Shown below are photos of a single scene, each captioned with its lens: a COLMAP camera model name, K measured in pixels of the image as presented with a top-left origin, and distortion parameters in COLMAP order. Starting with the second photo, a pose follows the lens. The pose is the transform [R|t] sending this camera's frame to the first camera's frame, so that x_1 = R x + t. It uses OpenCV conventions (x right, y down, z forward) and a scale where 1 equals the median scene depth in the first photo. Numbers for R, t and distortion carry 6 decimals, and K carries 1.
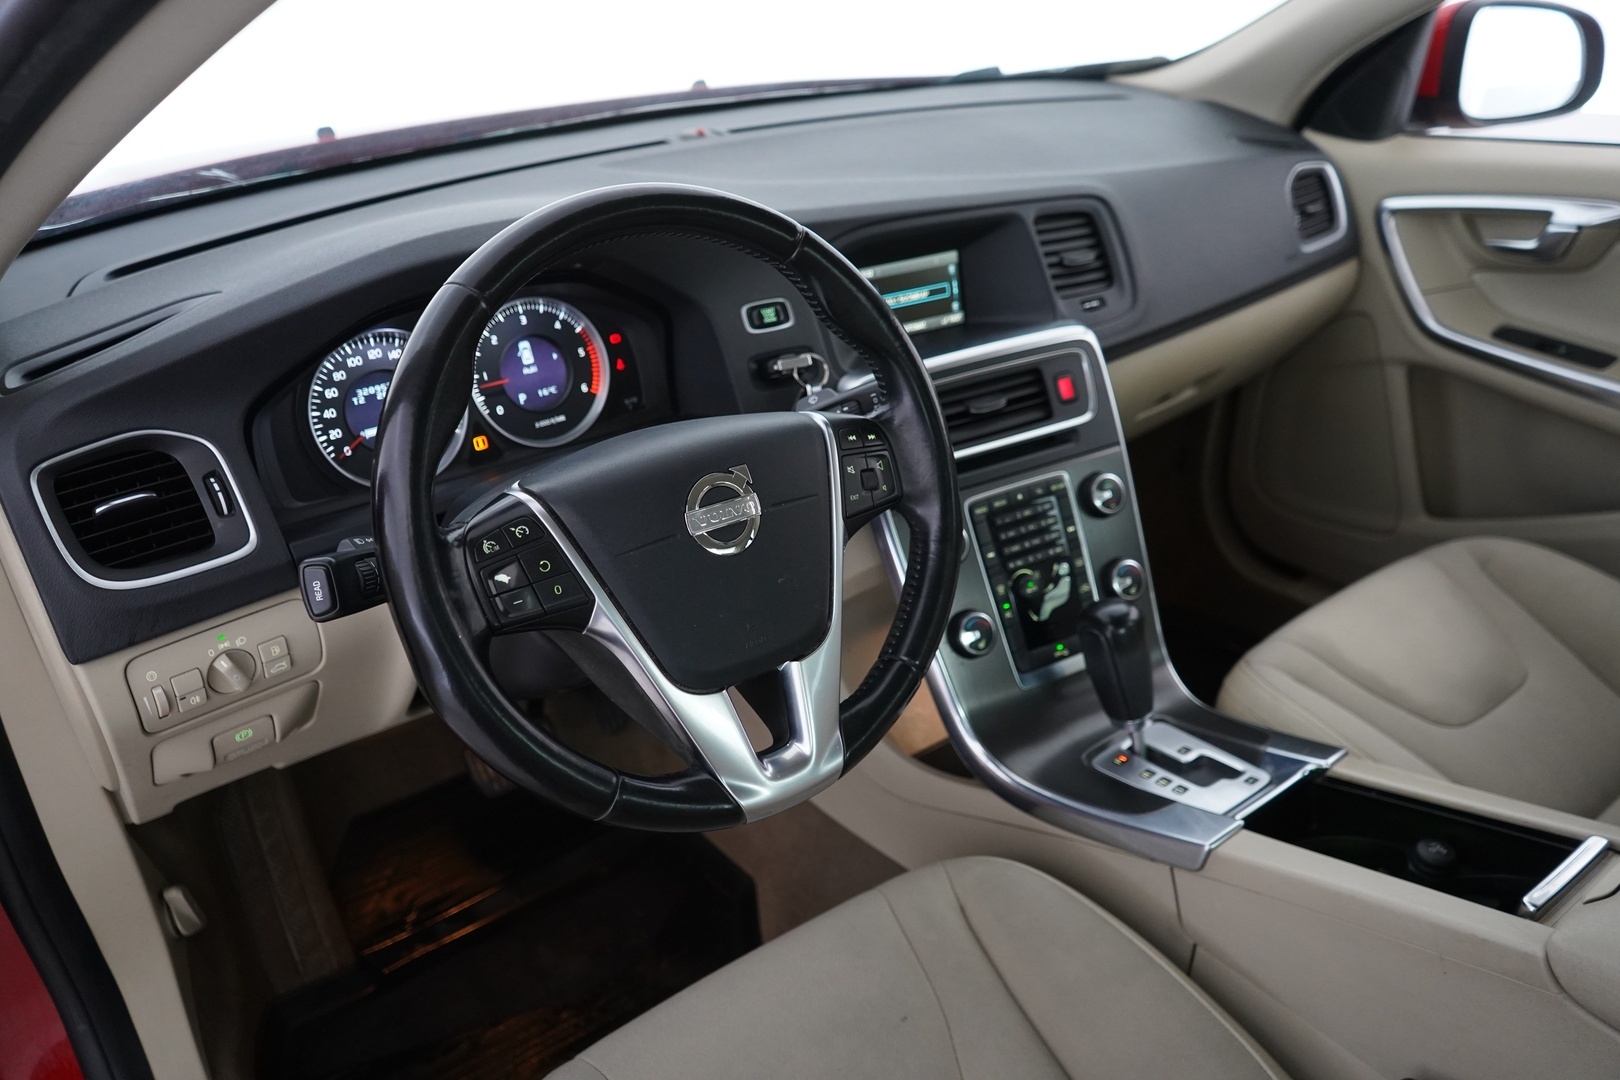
lens RADIAL K [[1305.6, 0, 817.4], [0, 1305.6, 541.4], [0, 0, 1]] dist [0.001062, -0.015686]
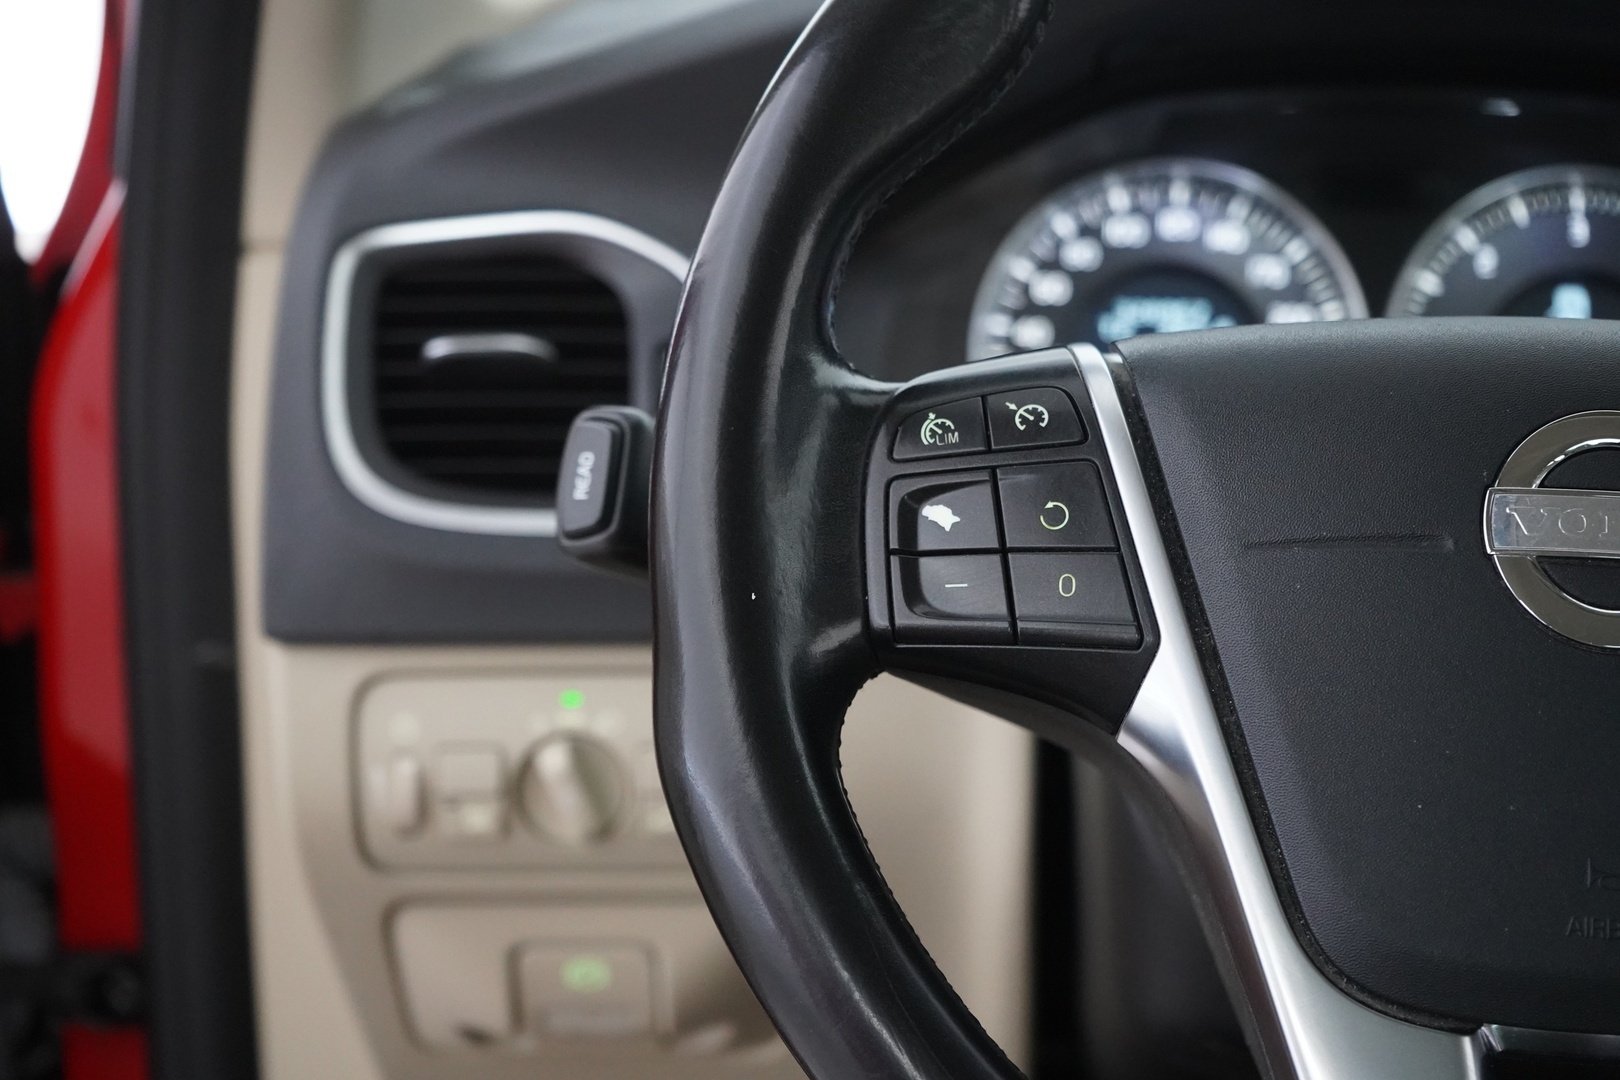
lens RADIAL K [[3114.6, 0, 803.5], [0, 3114.6, 541.9], [0, 0, 1]] dist [-0.051768, 0.000000]
pose [[0.751116, 0.164475, -0.639353, 0.201451], [-0.320189, 0.937695, -0.134937, 0.112349], [0.577324, 0.306067, 0.756981, 0.202941]]
